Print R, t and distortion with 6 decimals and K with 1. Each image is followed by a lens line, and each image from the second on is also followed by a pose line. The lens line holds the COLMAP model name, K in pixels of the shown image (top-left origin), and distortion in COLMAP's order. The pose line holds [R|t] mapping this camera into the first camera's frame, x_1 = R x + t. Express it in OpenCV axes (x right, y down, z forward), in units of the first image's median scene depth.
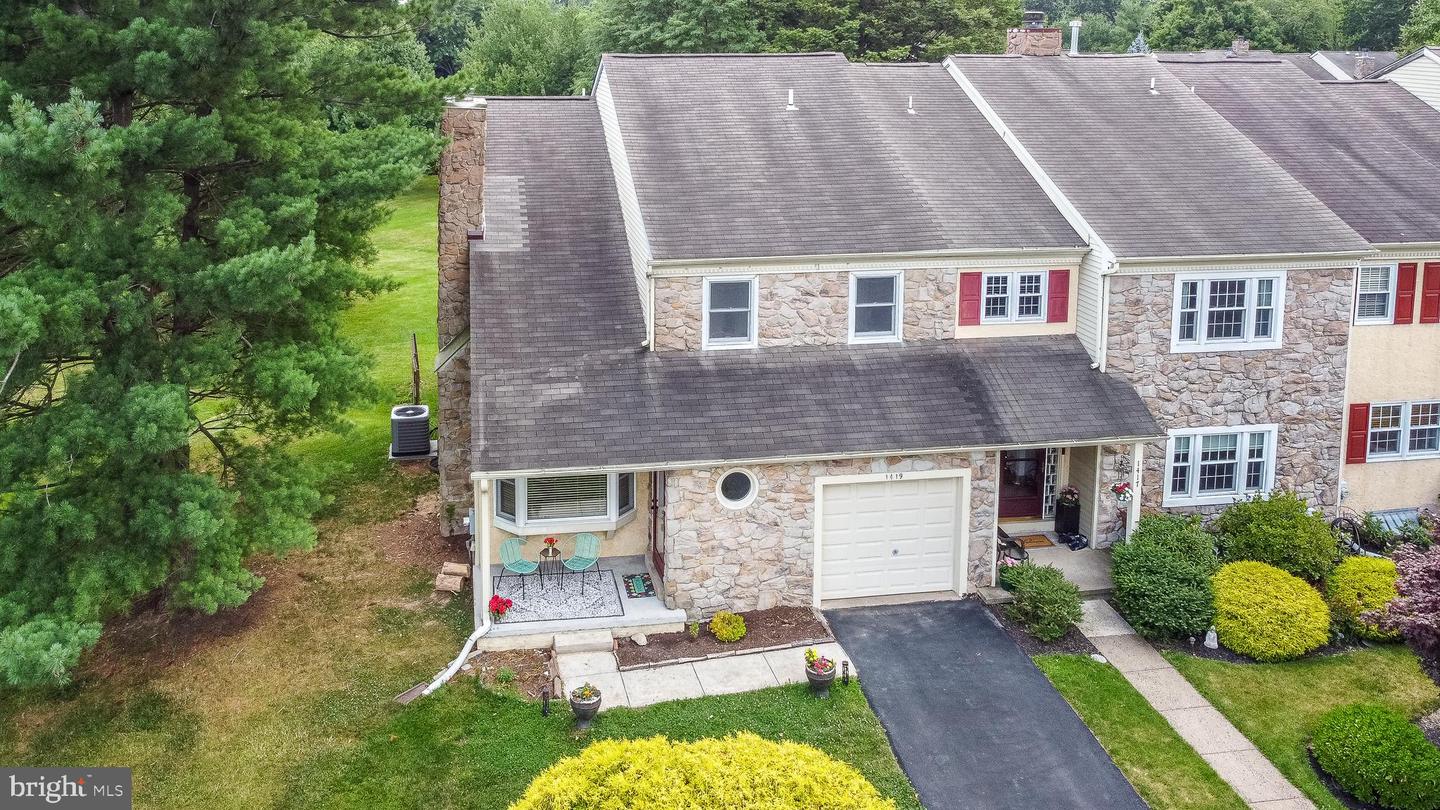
lens RADIAL K [[1067.6, 0, 722.4], [0, 1067.6, 273.0], [0, 0, 1]] dist [-0.000929, -0.000212]
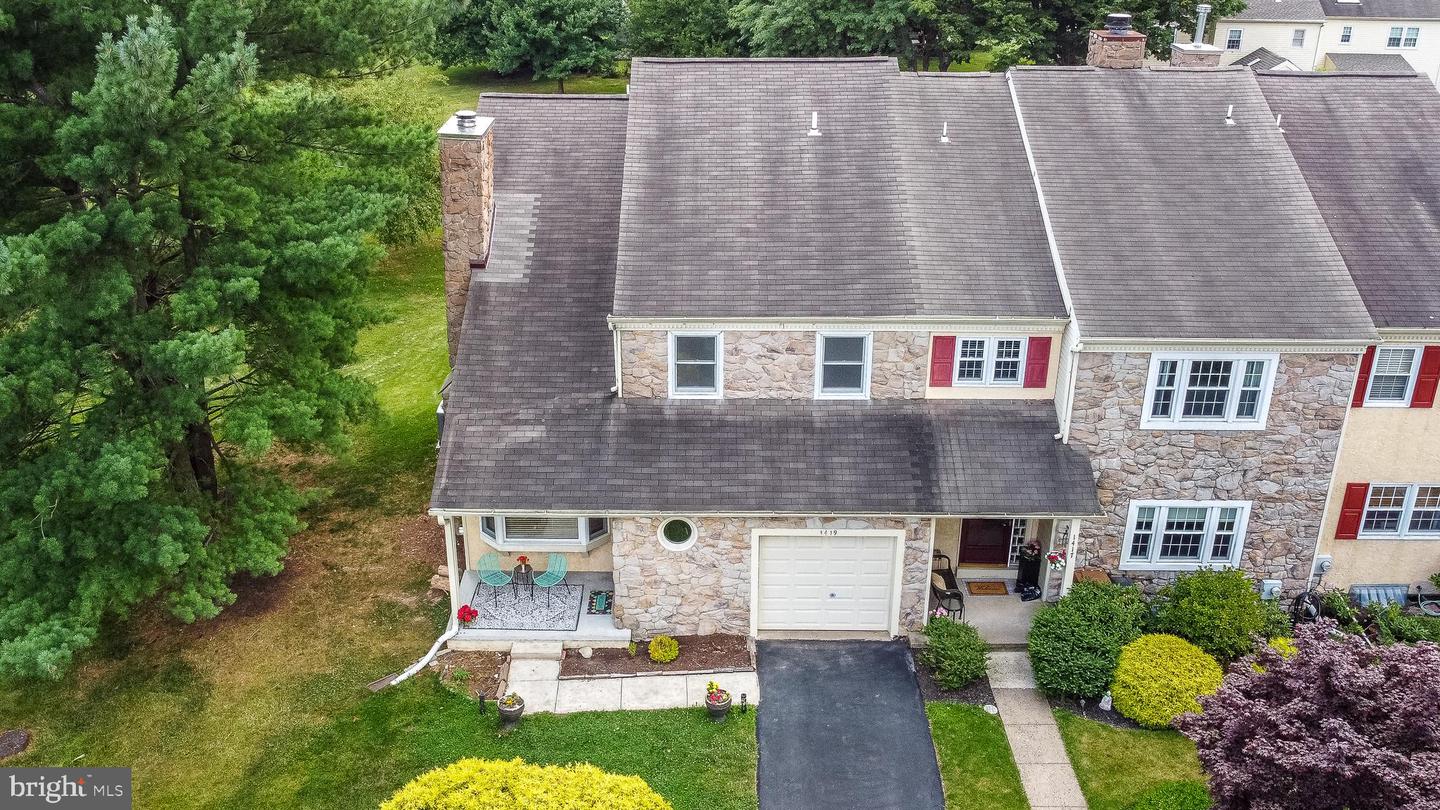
lens RADIAL K [[1074.6, 0, 720.9], [0, 1074.6, 536.3], [0, 0, 1]] dist [0.002075, -0.002194]
pose [[0.989127, 0.089639, -0.116588, 0.172251], [-0.052953, 0.956677, 0.286295, -0.107185], [0.137200, -0.277008, 0.951022, -0.050347]]
